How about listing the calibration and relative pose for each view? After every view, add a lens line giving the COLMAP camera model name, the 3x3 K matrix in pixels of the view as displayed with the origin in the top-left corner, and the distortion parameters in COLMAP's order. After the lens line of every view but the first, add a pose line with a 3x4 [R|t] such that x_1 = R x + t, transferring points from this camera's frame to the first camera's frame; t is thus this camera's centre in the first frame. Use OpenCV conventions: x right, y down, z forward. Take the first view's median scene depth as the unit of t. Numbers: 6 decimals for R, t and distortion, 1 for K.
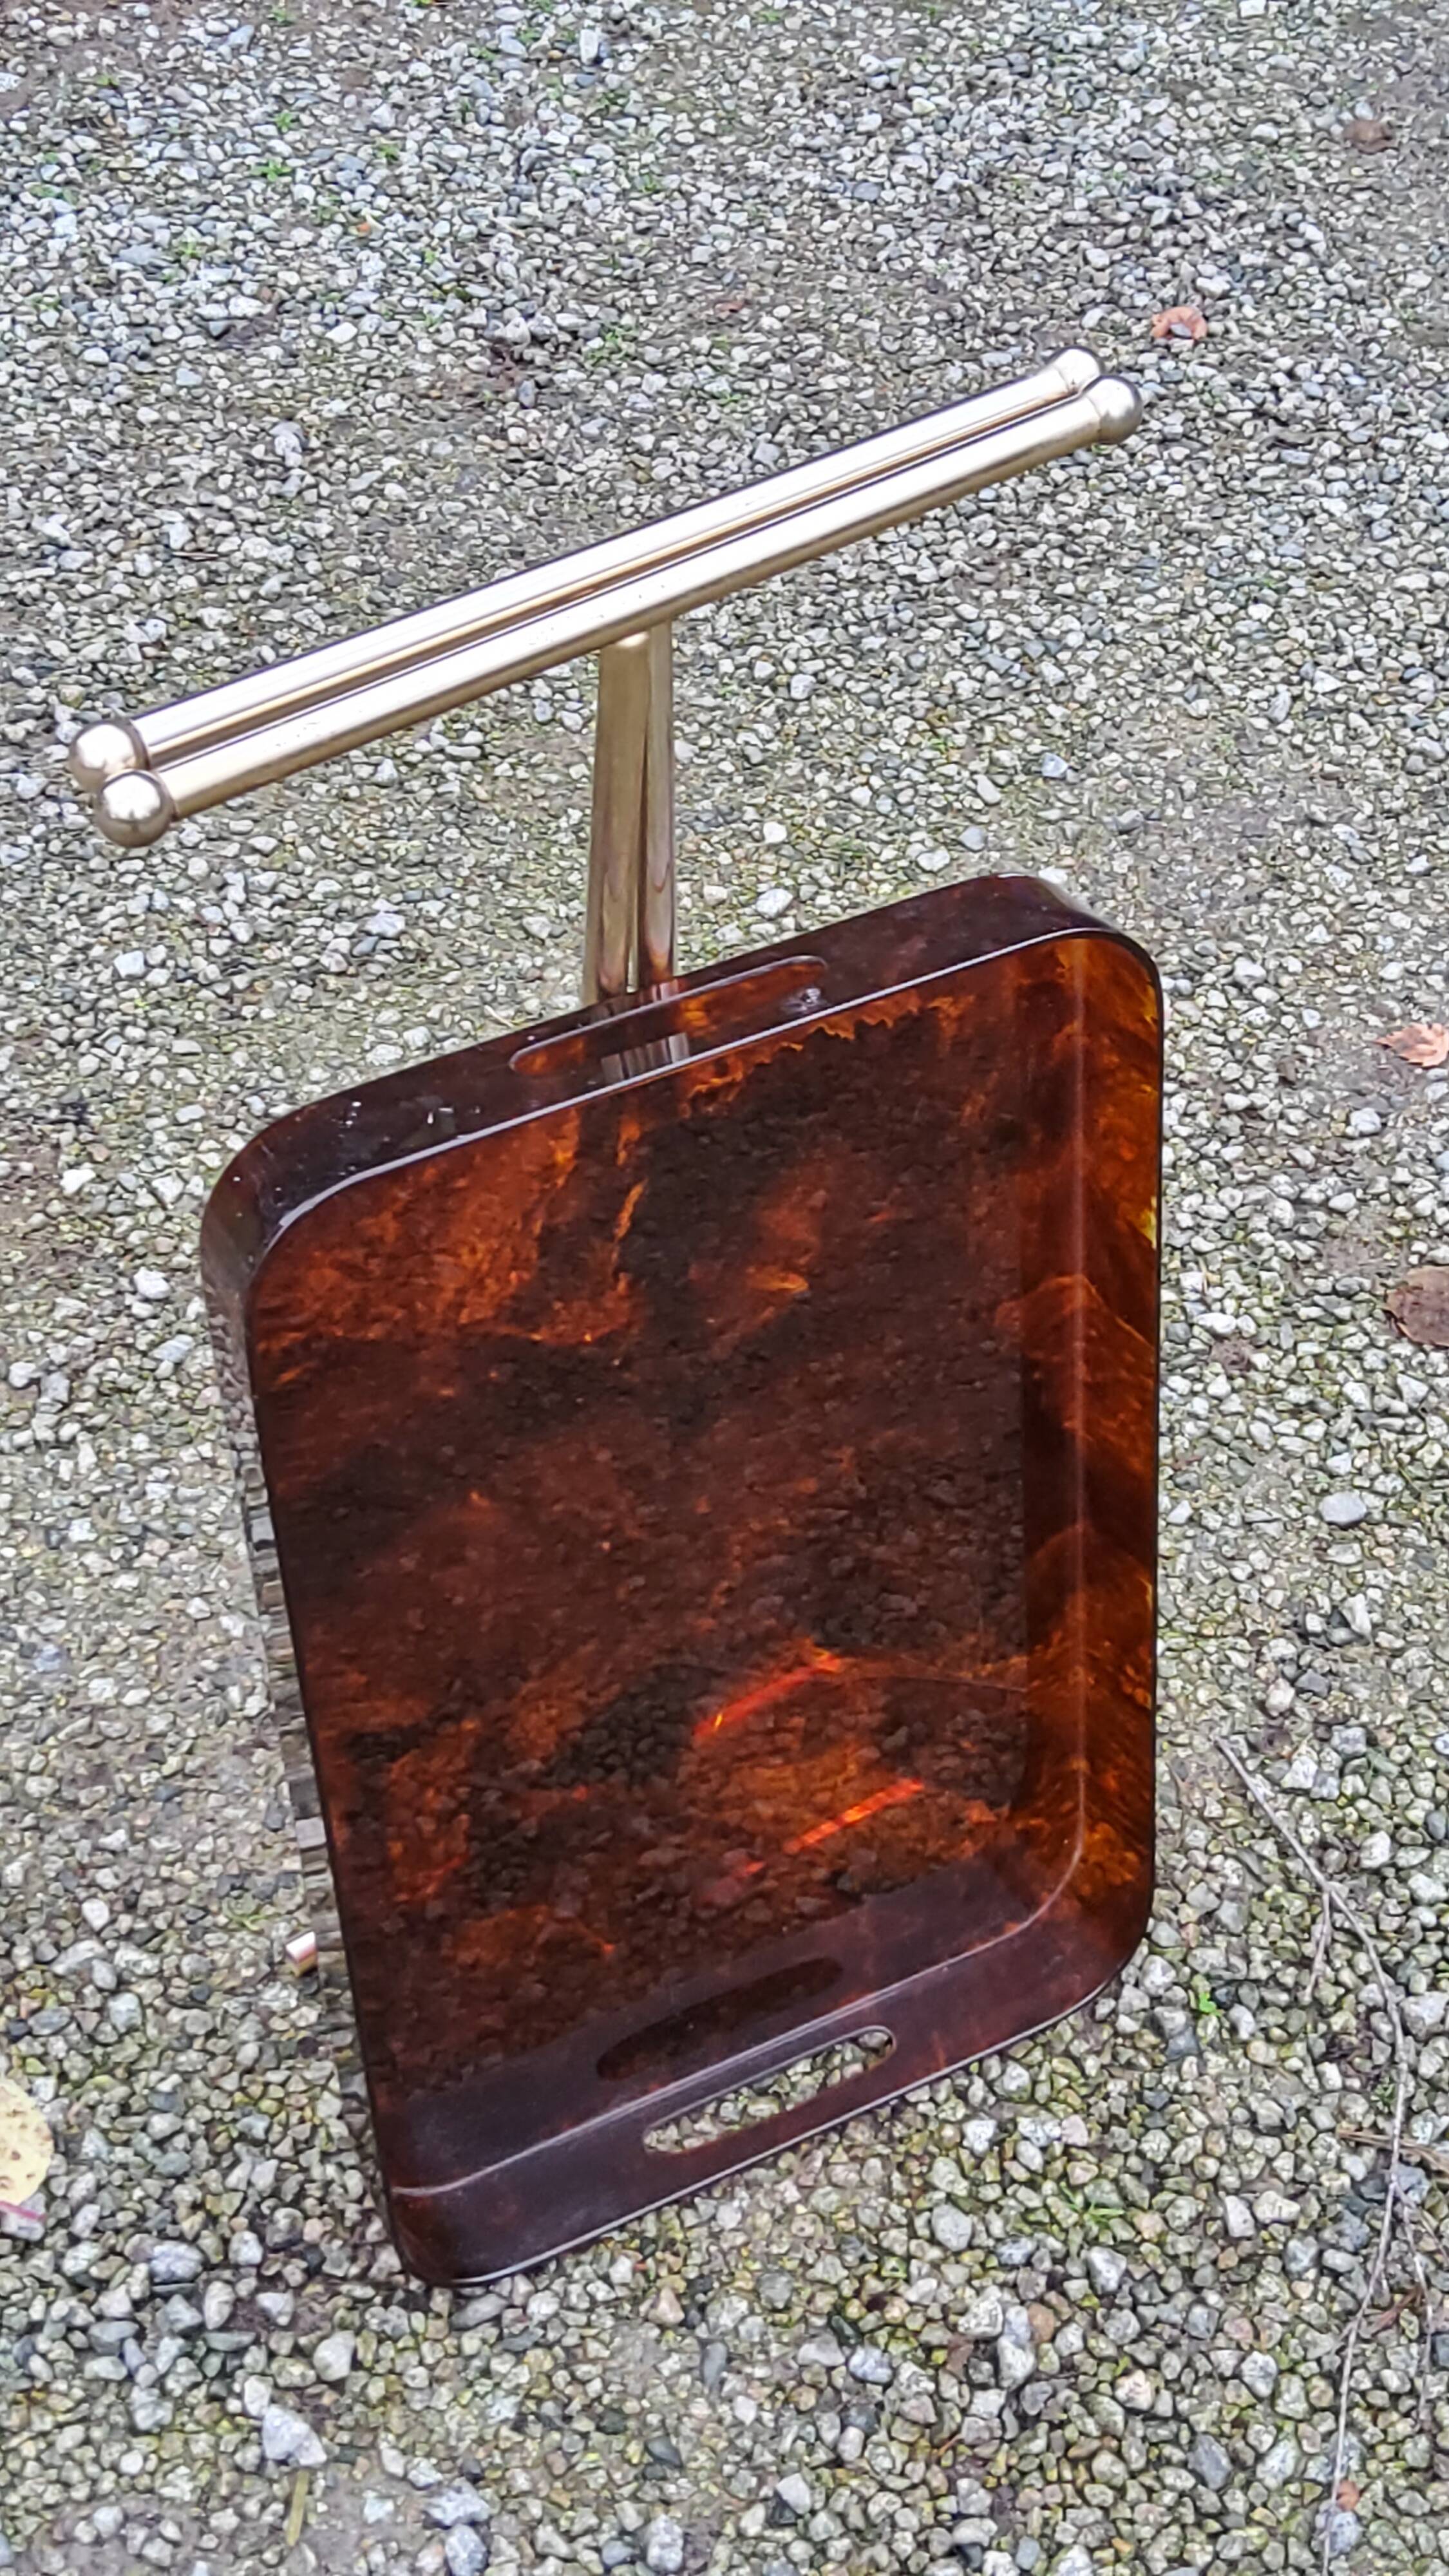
lens RADIAL K [[3807.3, 0, 740.6], [0, 3807.3, 1251.7], [0, 0, 1]] dist [0.094090, 0.000000]
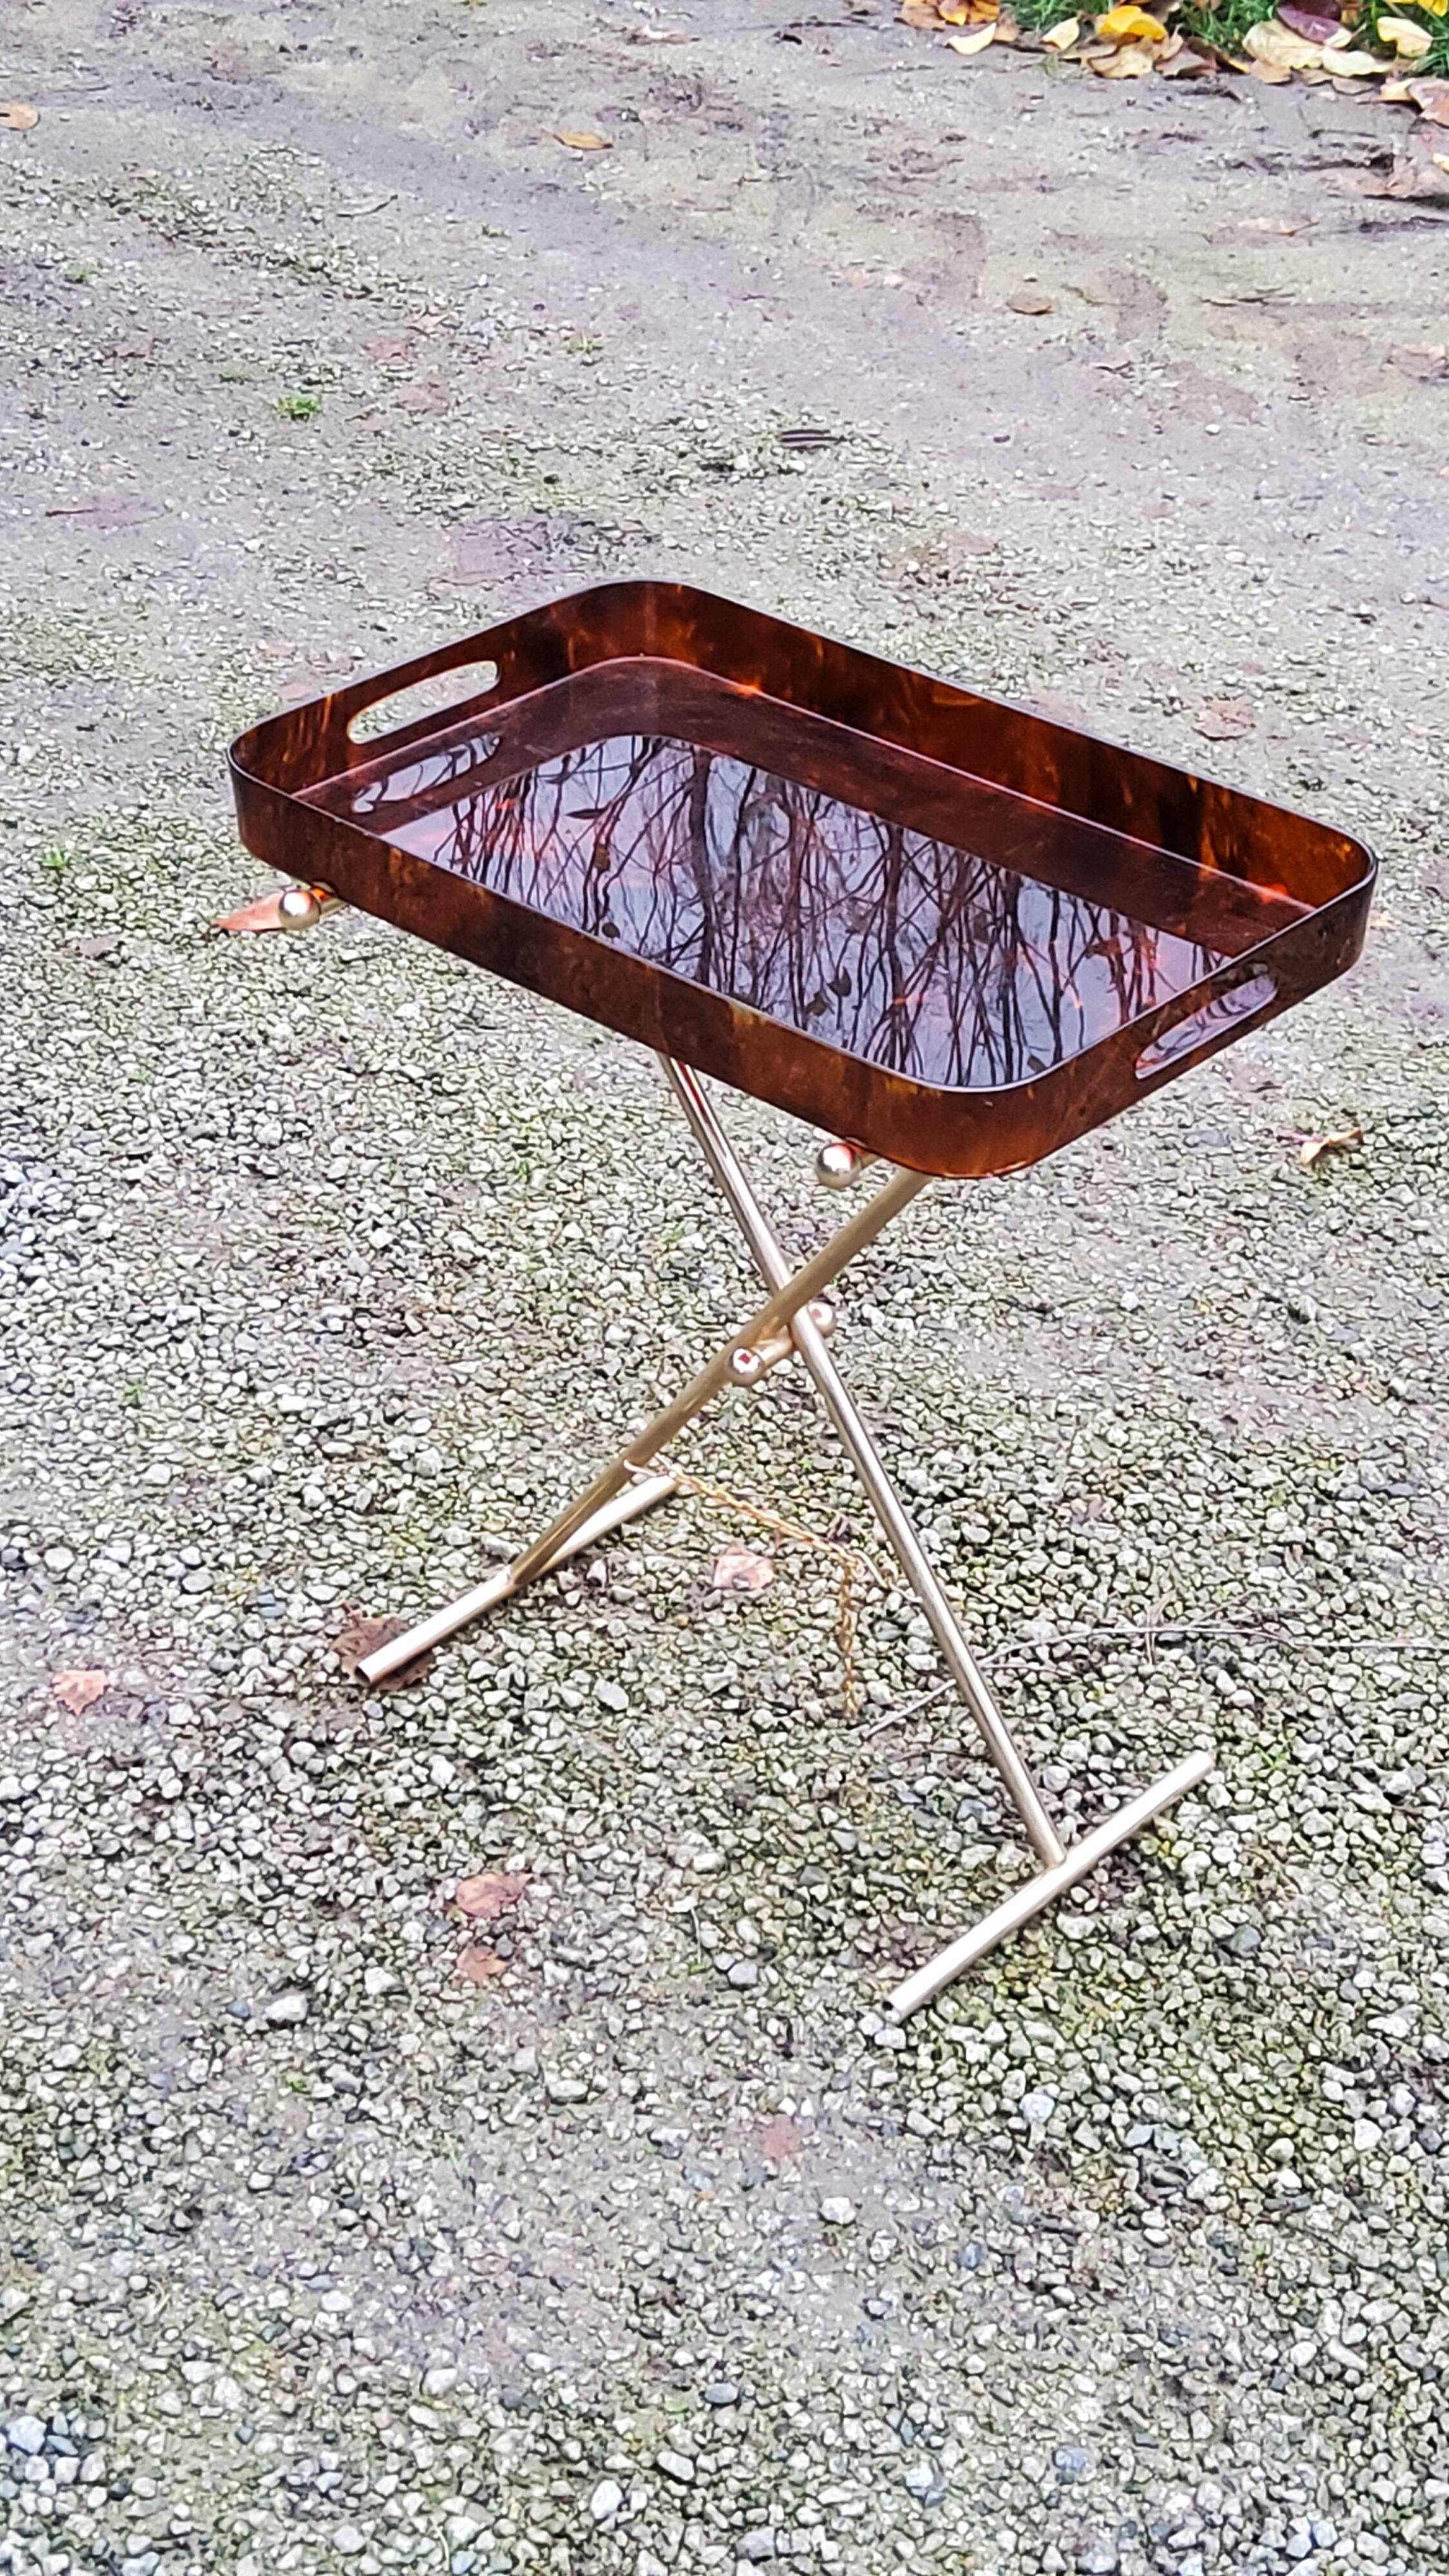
lens RADIAL K [[3807.3, 0, 717.5], [0, 3807.3, 1290.7], [0, 0, 1]] dist [0.094090, 0.000000]
pose [[-0.221226, -0.583830, 0.781154, -0.867906], [0.701586, 0.461084, 0.543303, -0.751245], [-0.677374, 0.668240, 0.307603, 0.547709]]
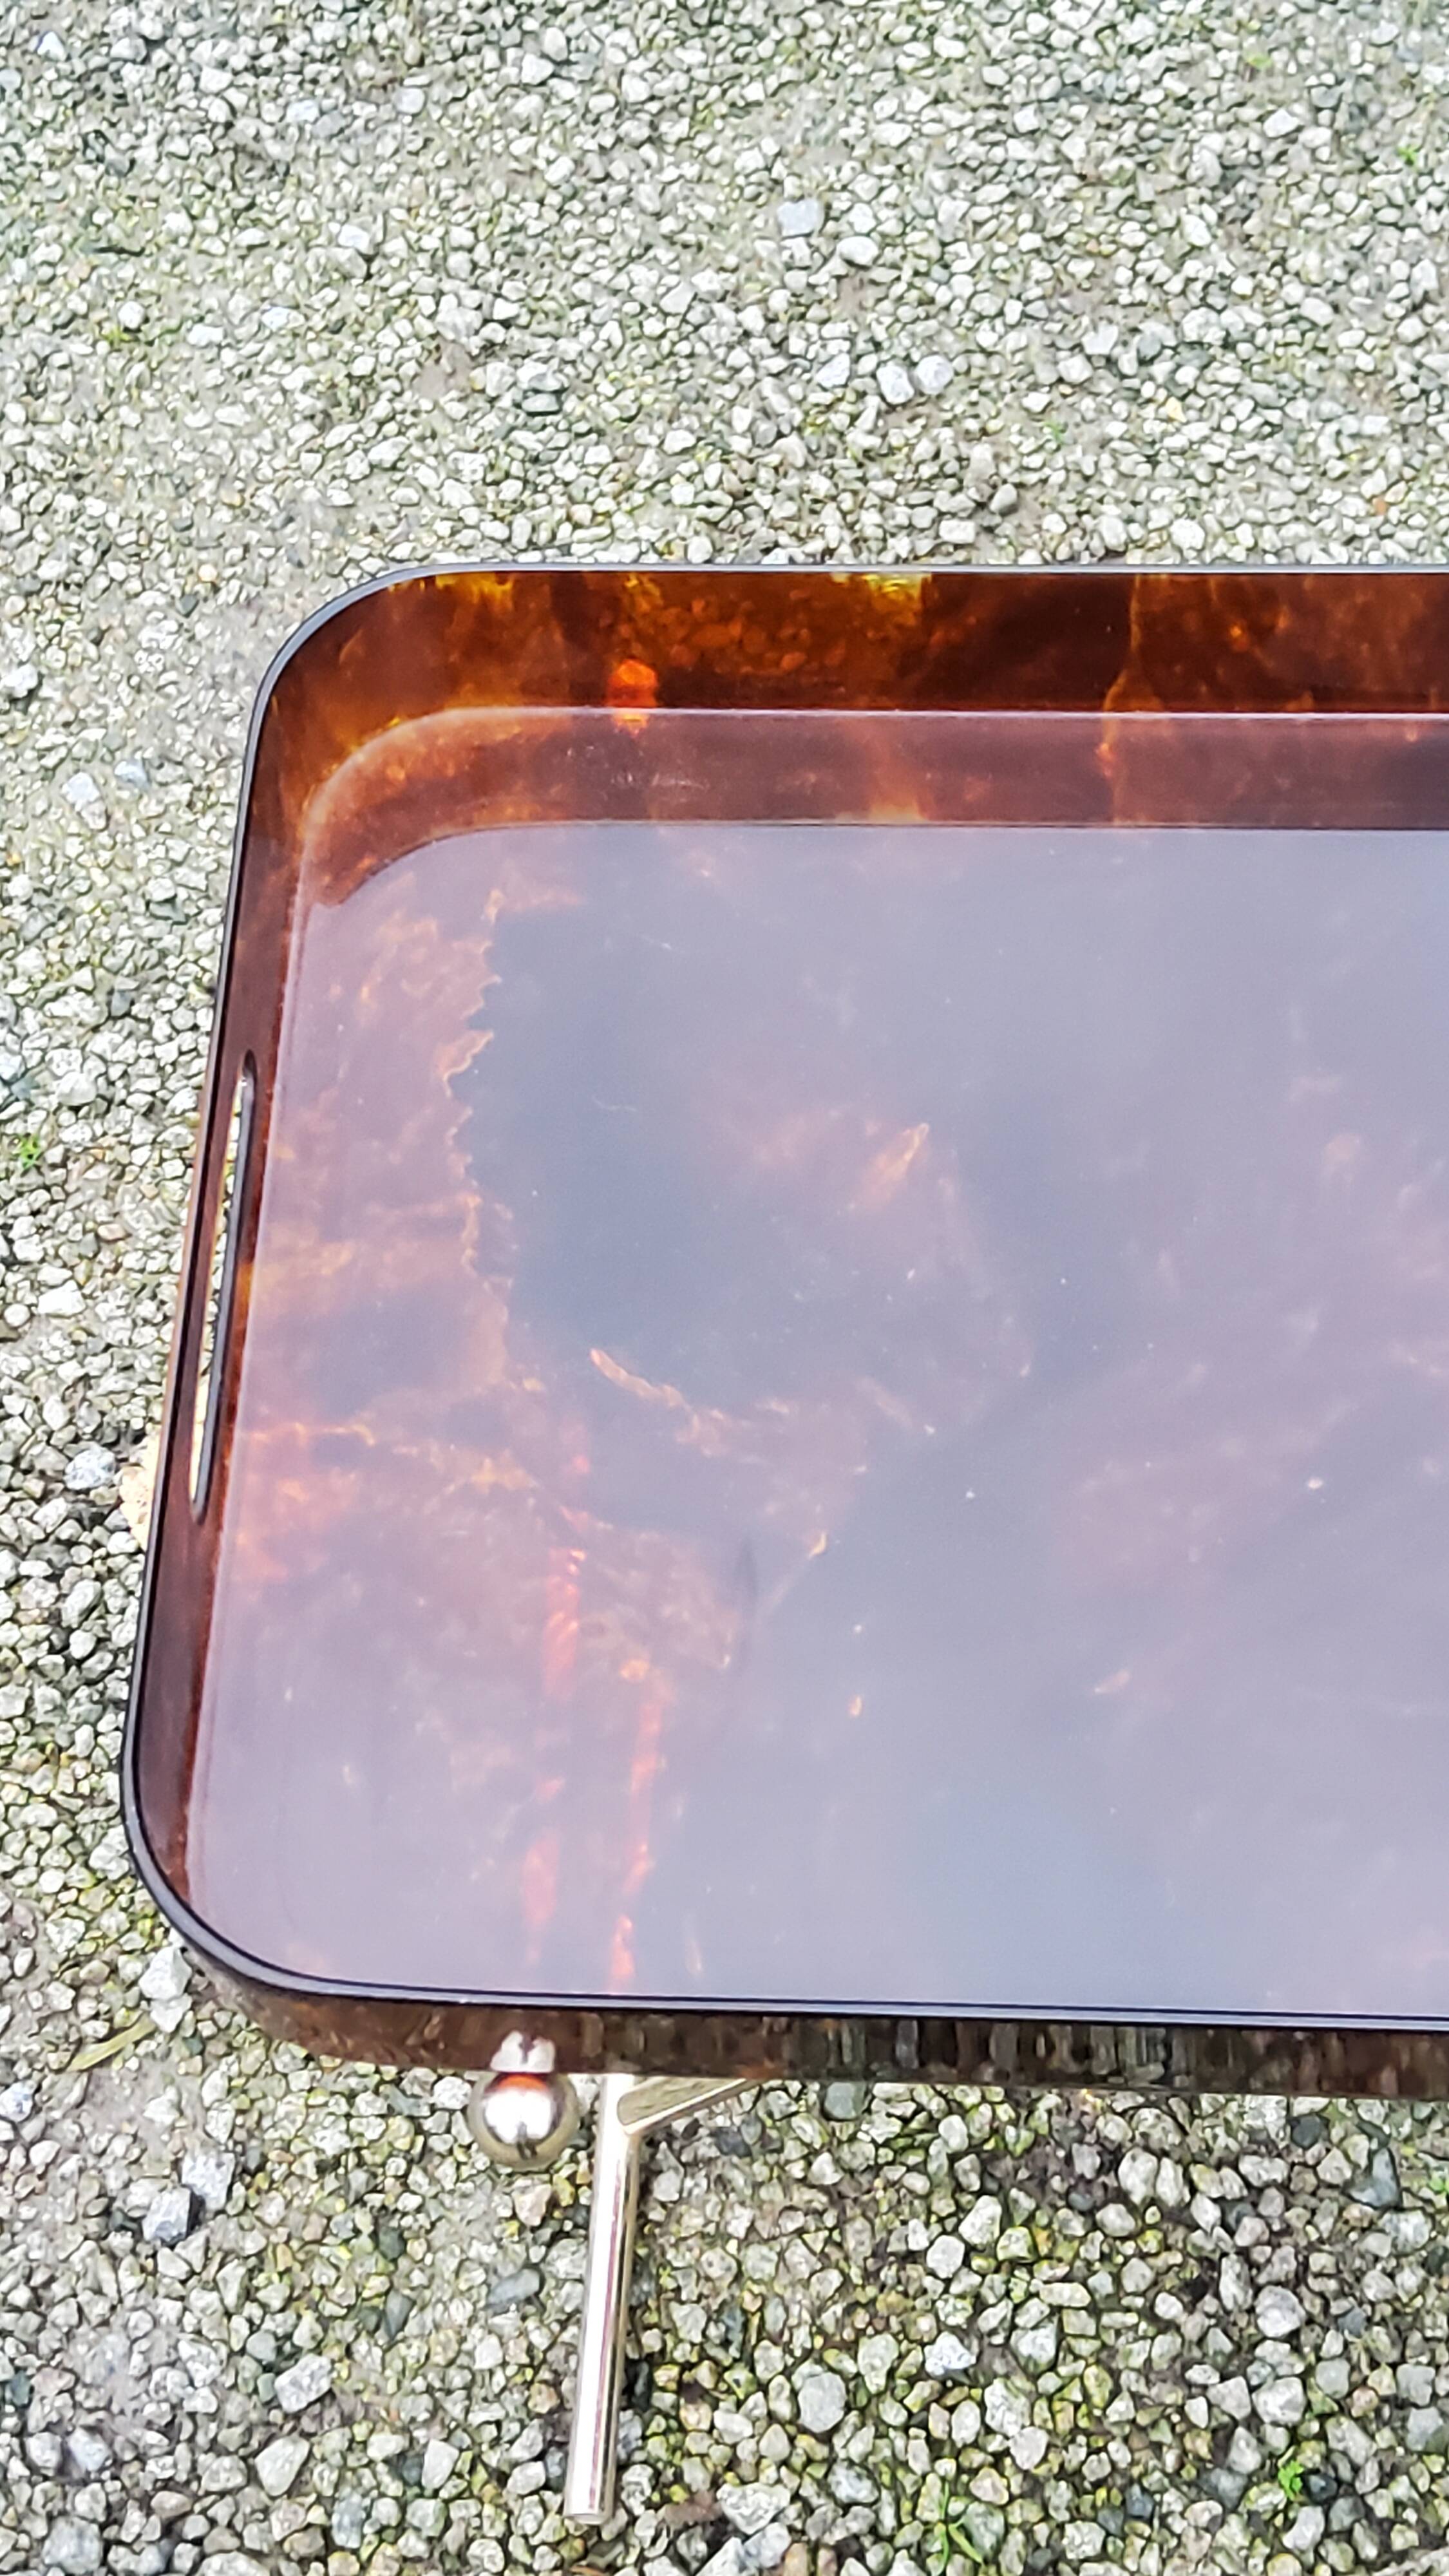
lens RADIAL K [[3807.3, 0, 761.7], [0, 3807.3, 1281.9], [0, 0, 1]] dist [0.094090, 0.000000]
pose [[0.610903, 0.651871, -0.449291, 0.248979], [-0.541636, 0.758028, 0.363350, -0.210816], [0.577433, 0.021380, 0.816158, 0.300391]]
